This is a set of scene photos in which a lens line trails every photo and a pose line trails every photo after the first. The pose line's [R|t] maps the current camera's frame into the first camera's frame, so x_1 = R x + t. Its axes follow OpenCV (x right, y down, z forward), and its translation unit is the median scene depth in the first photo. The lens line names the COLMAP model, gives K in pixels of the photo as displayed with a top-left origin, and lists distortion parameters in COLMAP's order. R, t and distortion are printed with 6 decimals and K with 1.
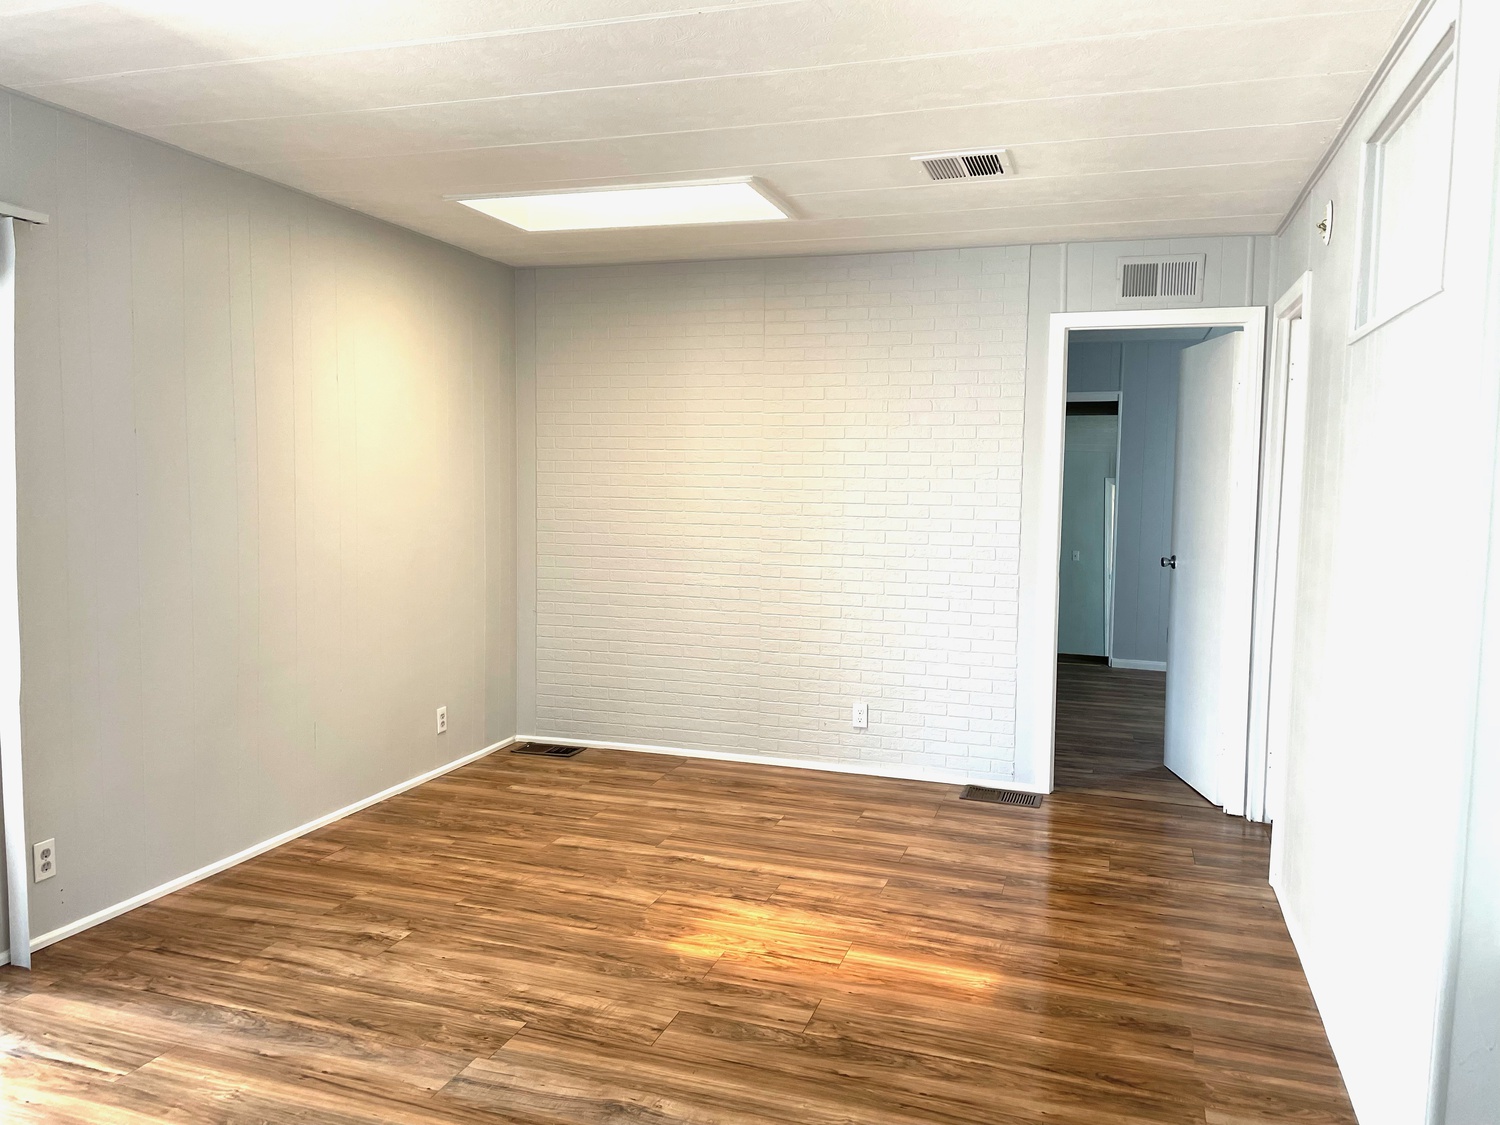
lens RADIAL K [[1143.4, 0, 750.6], [0, 1143.4, 562.1], [0, 0, 1]] dist [0.098877, -0.121437]
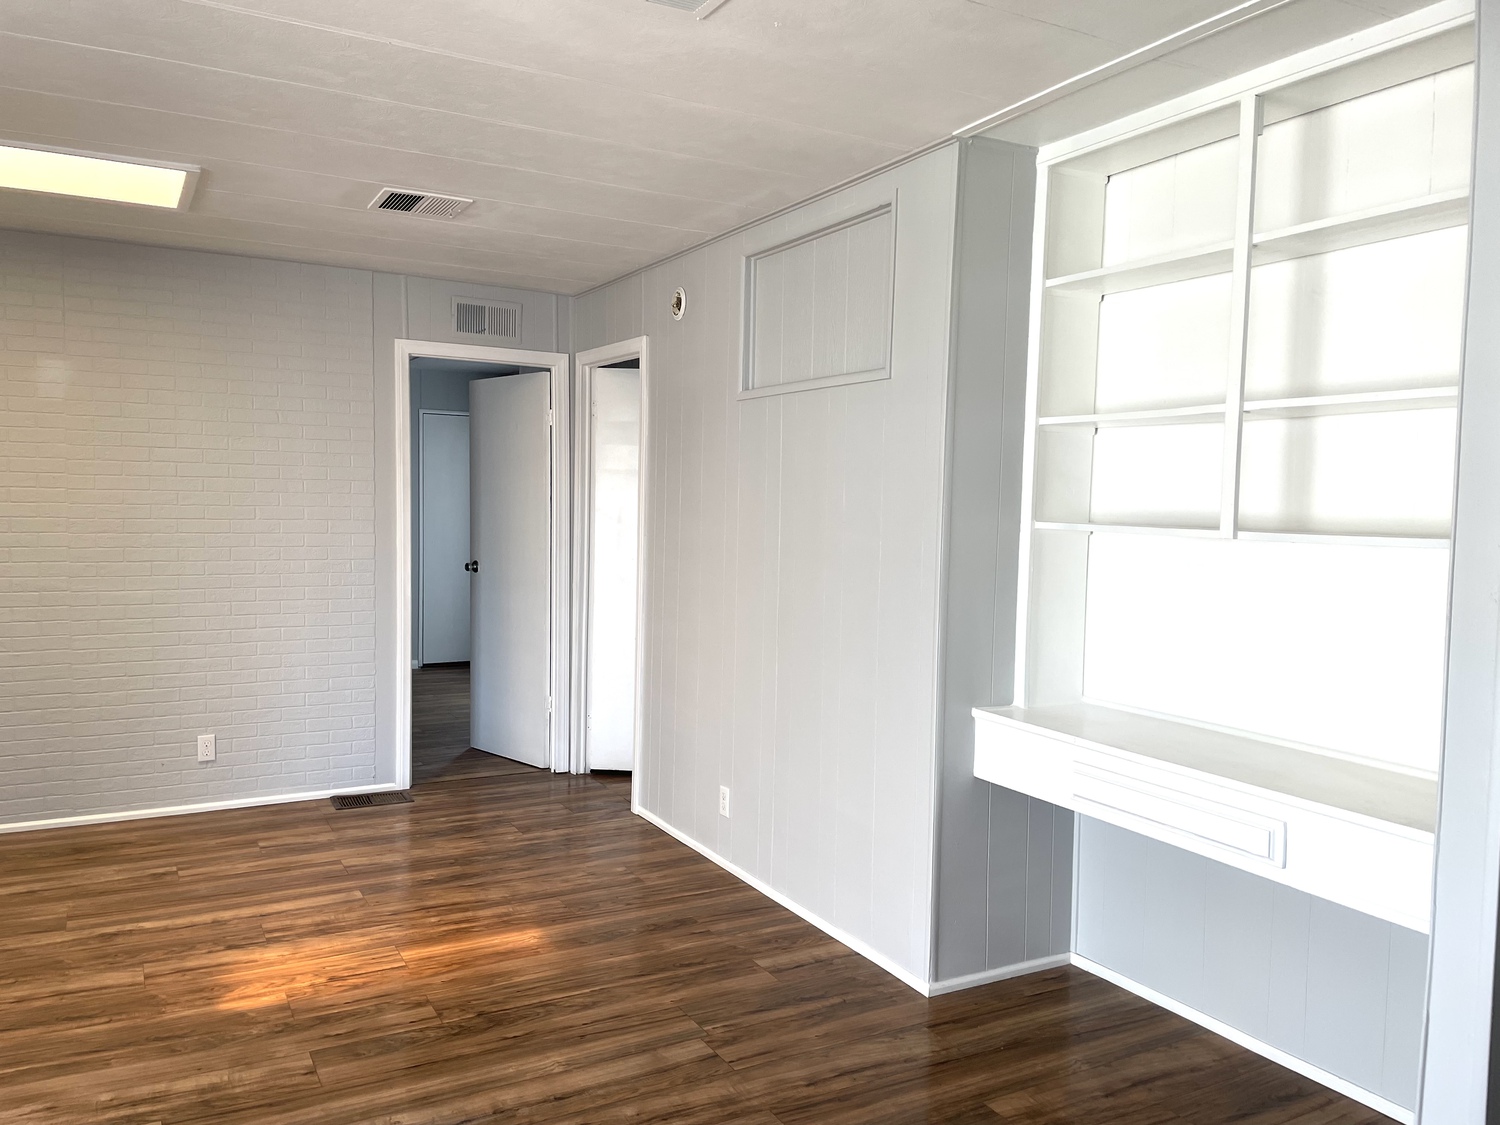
lens RADIAL K [[1143.4, 0, 739.7], [0, 1143.4, 563.0], [0, 0, 1]] dist [0.098877, -0.121437]
pose [[0.679339, -0.045939, 0.732385, -0.444882], [0.052500, 0.998524, 0.013935, -0.008824], [-0.731944, 0.028984, 0.680748, 0.063967]]
